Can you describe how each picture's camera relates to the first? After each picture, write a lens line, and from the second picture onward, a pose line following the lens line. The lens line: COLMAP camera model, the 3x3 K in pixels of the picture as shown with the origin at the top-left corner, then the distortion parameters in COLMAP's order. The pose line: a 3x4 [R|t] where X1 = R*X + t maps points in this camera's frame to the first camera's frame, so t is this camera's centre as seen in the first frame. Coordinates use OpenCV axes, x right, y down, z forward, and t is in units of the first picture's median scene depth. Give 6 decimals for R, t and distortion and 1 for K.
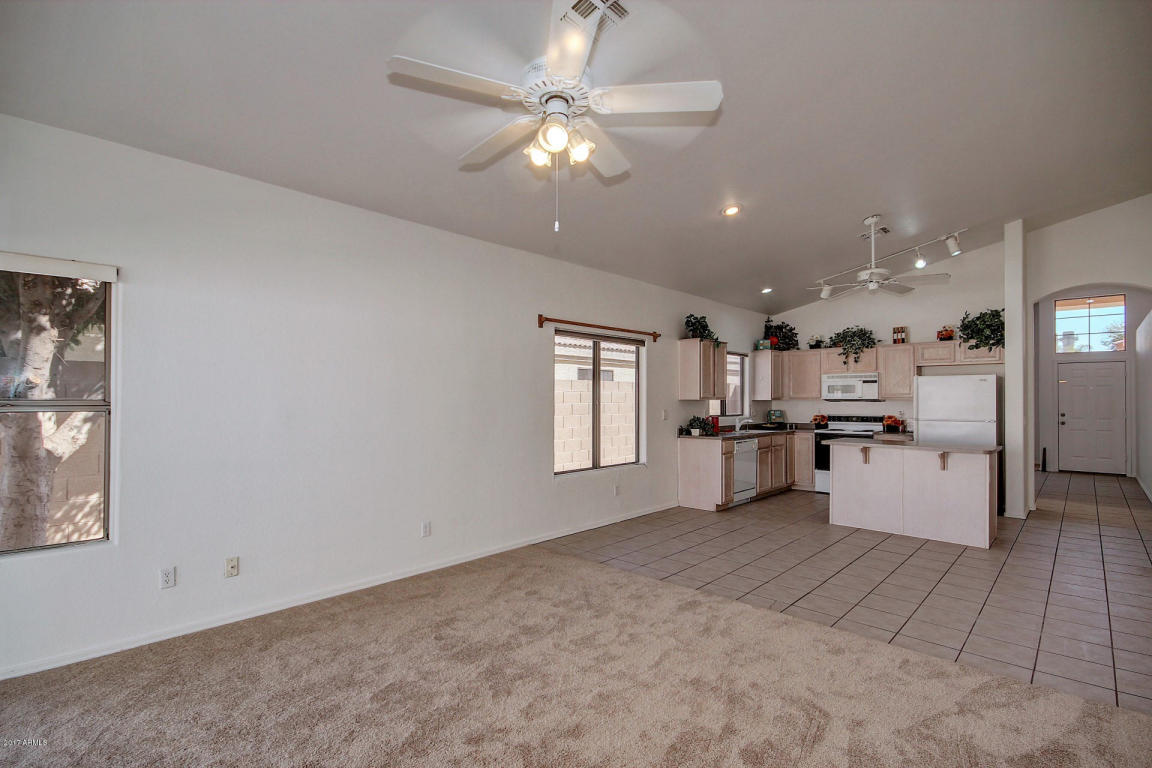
lens RADIAL K [[535.8, 0, 580.8], [0, 535.8, 391.6], [0, 0, 1]] dist [0.008301, -0.004988]
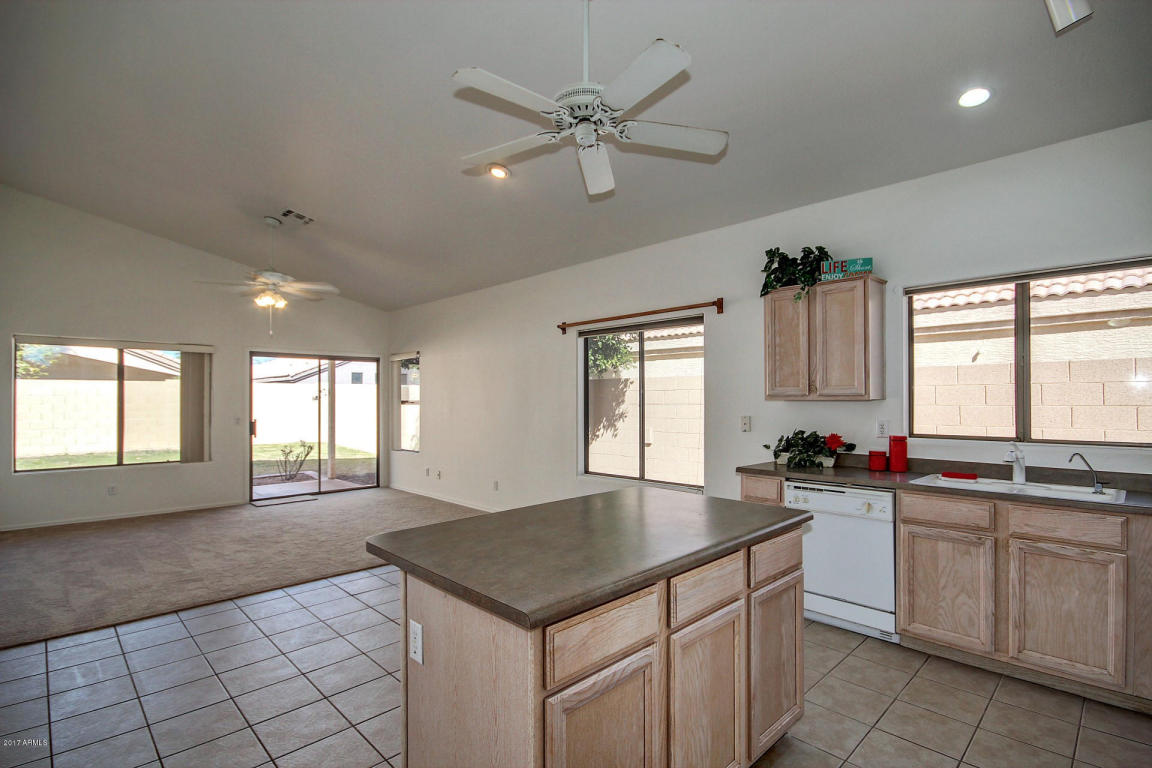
lens RADIAL K [[535.8, 0, 574.4], [0, 535.8, 393.1], [0, 0, 1]] dist [0.008301, -0.004988]
pose [[-0.027048, -0.013112, -0.999548, 0.814075], [0.018163, 0.999742, -0.013606, 0.012506], [0.999469, -0.018522, -0.026802, 0.839404]]
